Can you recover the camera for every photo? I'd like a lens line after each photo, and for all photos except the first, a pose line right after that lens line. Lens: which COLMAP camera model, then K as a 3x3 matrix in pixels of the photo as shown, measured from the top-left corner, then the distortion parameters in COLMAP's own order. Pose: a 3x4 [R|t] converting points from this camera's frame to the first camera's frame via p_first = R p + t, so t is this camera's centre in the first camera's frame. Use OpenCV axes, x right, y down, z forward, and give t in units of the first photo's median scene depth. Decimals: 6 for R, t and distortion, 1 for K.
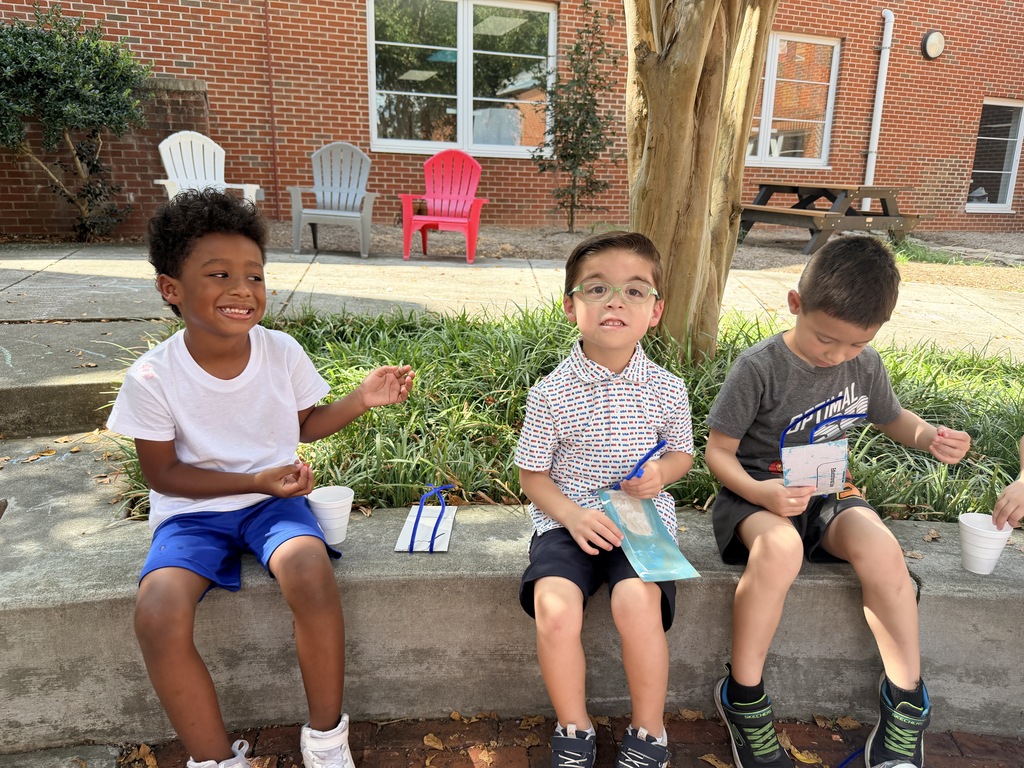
lens RADIAL K [[714.5, 0, 512.0], [0, 714.5, 384.0], [0, 0, 1]] dist [0.001282, -0.029101]
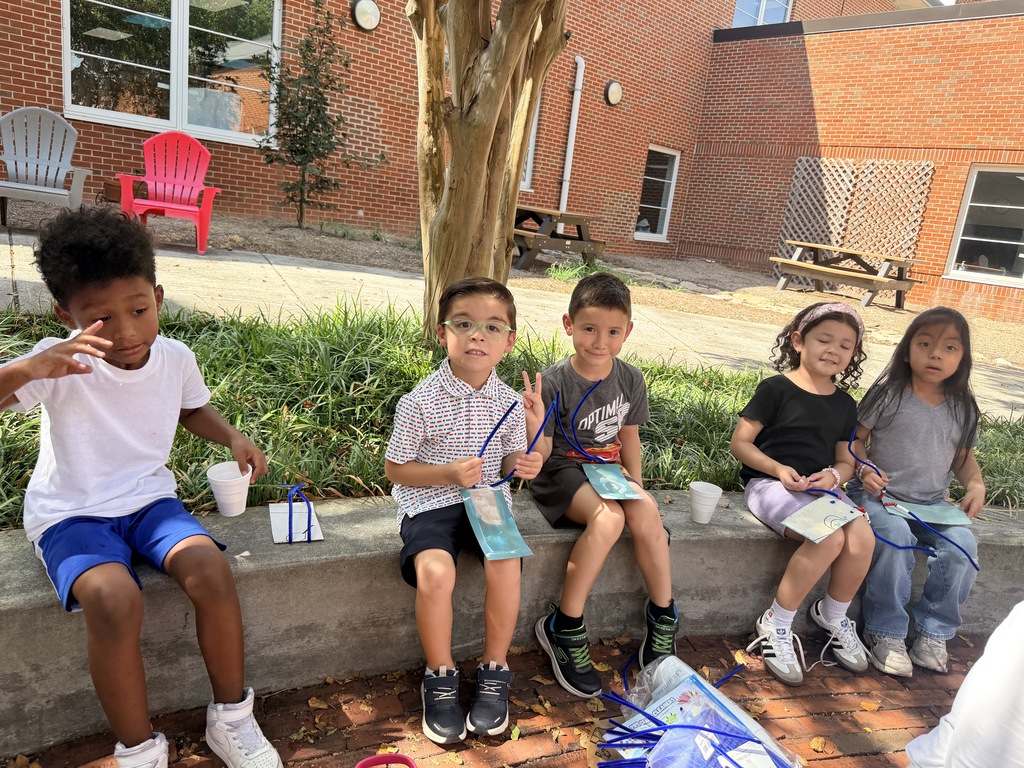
lens RADIAL K [[714.5, 0, 512.0], [0, 714.5, 384.0], [0, 0, 1]] dist [0.001282, -0.029101]
pose [[0.916705, 0.004281, 0.399542, -0.182462], [-0.006135, 0.999976, 0.003362, -0.013877], [-0.399518, -0.005533, 0.916709, -0.116698]]
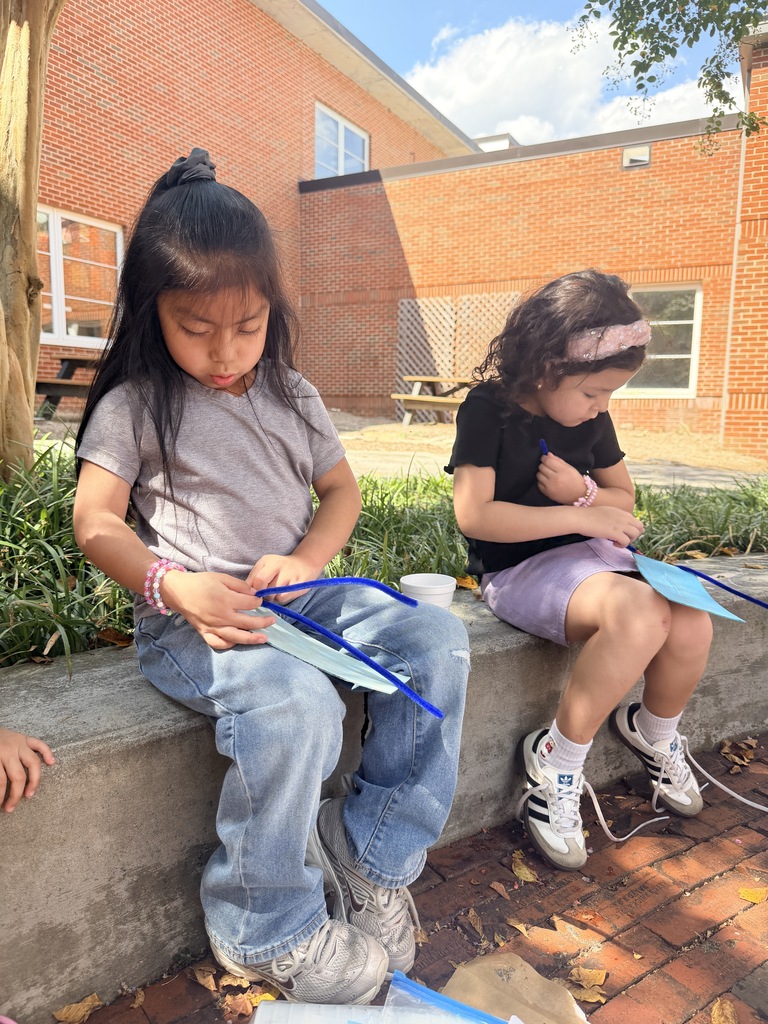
lens RADIAL K [[727.4, 0, 369.8], [0, 727.4, 509.4], [0, 0, 1]] dist [-0.000661, -0.002350]
pose [[0.752315, -0.101587, 0.650924, 0.058036], [0.168514, 0.984844, -0.041062, 0.101610], [-0.636886, 0.140581, 0.758032, 0.237385]]
